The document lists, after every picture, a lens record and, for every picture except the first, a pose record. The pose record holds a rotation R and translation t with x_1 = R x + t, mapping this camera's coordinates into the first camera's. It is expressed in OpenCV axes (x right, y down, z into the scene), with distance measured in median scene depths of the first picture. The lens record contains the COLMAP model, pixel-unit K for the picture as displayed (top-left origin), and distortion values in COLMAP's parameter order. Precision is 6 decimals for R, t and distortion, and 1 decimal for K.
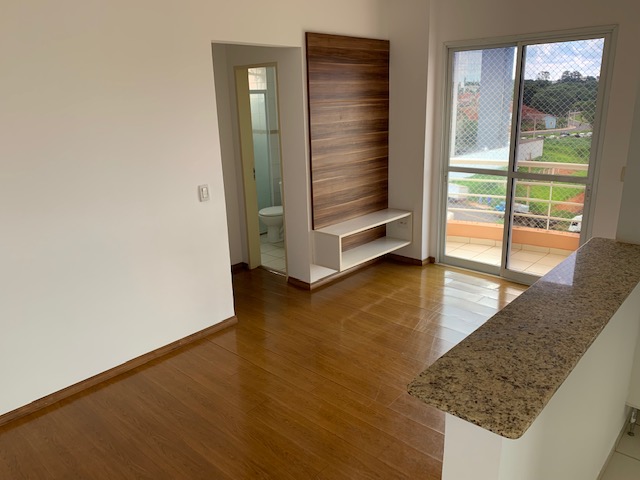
lens RADIAL K [[486.0, 0, 319.3], [0, 486.0, 240.6], [0, 0, 1]] dist [0.017851, -0.039591]
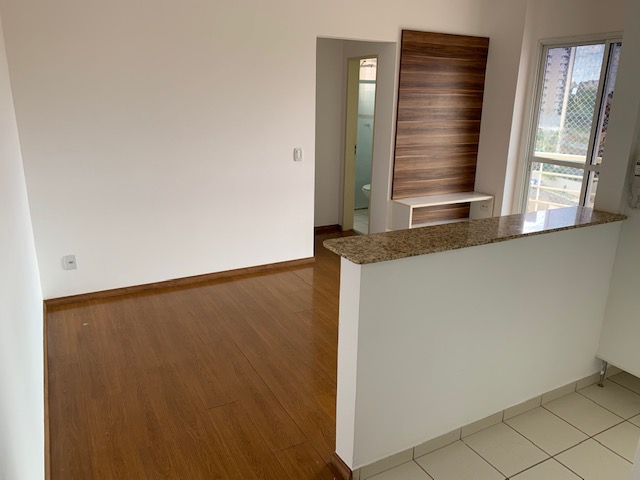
lens RADIAL K [[486.0, 0, 315.2], [0, 486.0, 237.5], [0, 0, 1]] dist [0.017851, -0.039591]
pose [[0.943215, 0.132208, -0.304741, 0.174215], [-0.131994, 0.991019, 0.021399, 0.066563], [0.304834, 0.020040, 0.952195, -0.161464]]
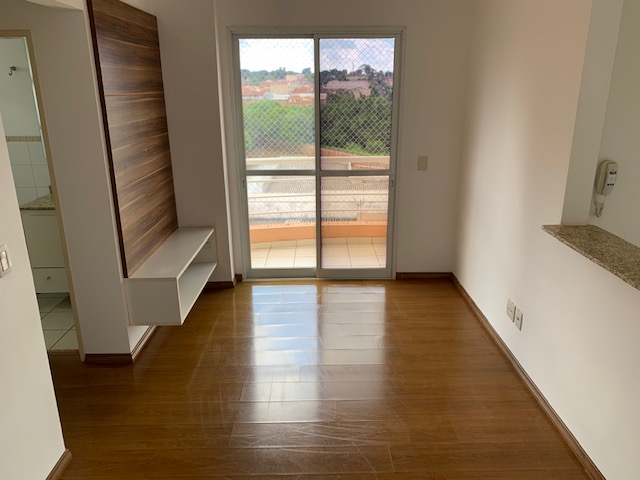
lens RADIAL K [[486.0, 0, 338.9], [0, 486.0, 234.8], [0, 0, 1]] dist [0.017851, -0.039591]
pose [[0.706978, -0.182895, 0.683178, -0.253895], [0.182267, 0.980470, 0.073866, -0.076317], [-0.683345, 0.072299, 0.726507, 0.271544]]
